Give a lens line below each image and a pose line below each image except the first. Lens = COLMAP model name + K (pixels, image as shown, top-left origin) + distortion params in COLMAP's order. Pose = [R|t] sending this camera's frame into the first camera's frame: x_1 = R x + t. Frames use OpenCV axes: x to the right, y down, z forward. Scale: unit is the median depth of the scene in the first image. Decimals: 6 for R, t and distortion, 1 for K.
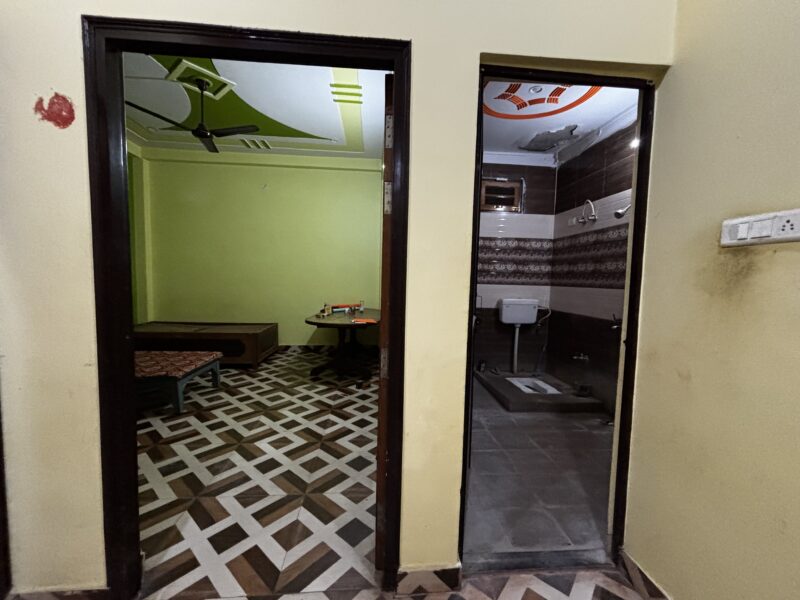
lens RADIAL K [[327.4, 0, 401.3], [0, 327.4, 297.3], [0, 0, 1]] dist [0.012084, 0.000061]
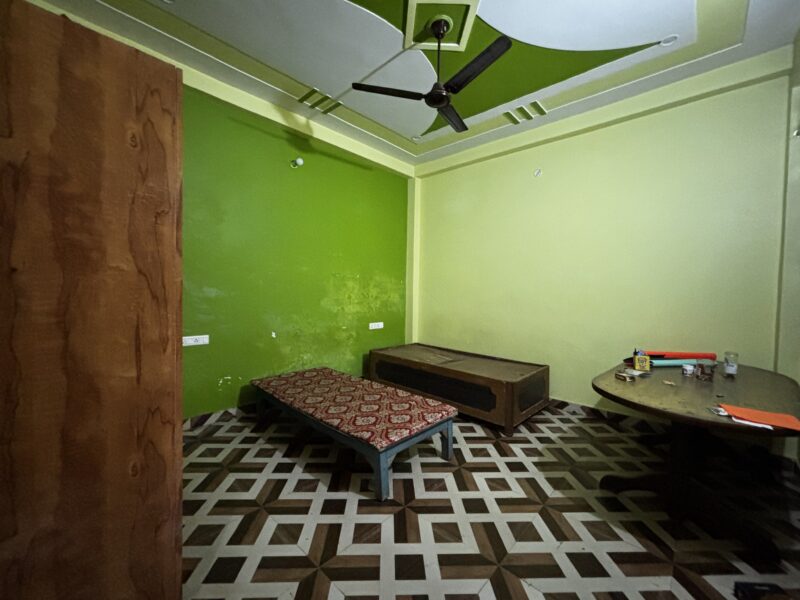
lens RADIAL K [[327.4, 0, 401.3], [0, 327.4, 297.3], [0, 0, 1]] dist [0.012084, 0.000061]
pose [[0.677321, 0.007546, -0.735649, -0.100167], [-0.047536, 0.998307, -0.033527, -0.031150], [0.734150, 0.057678, 0.676533, 0.364994]]
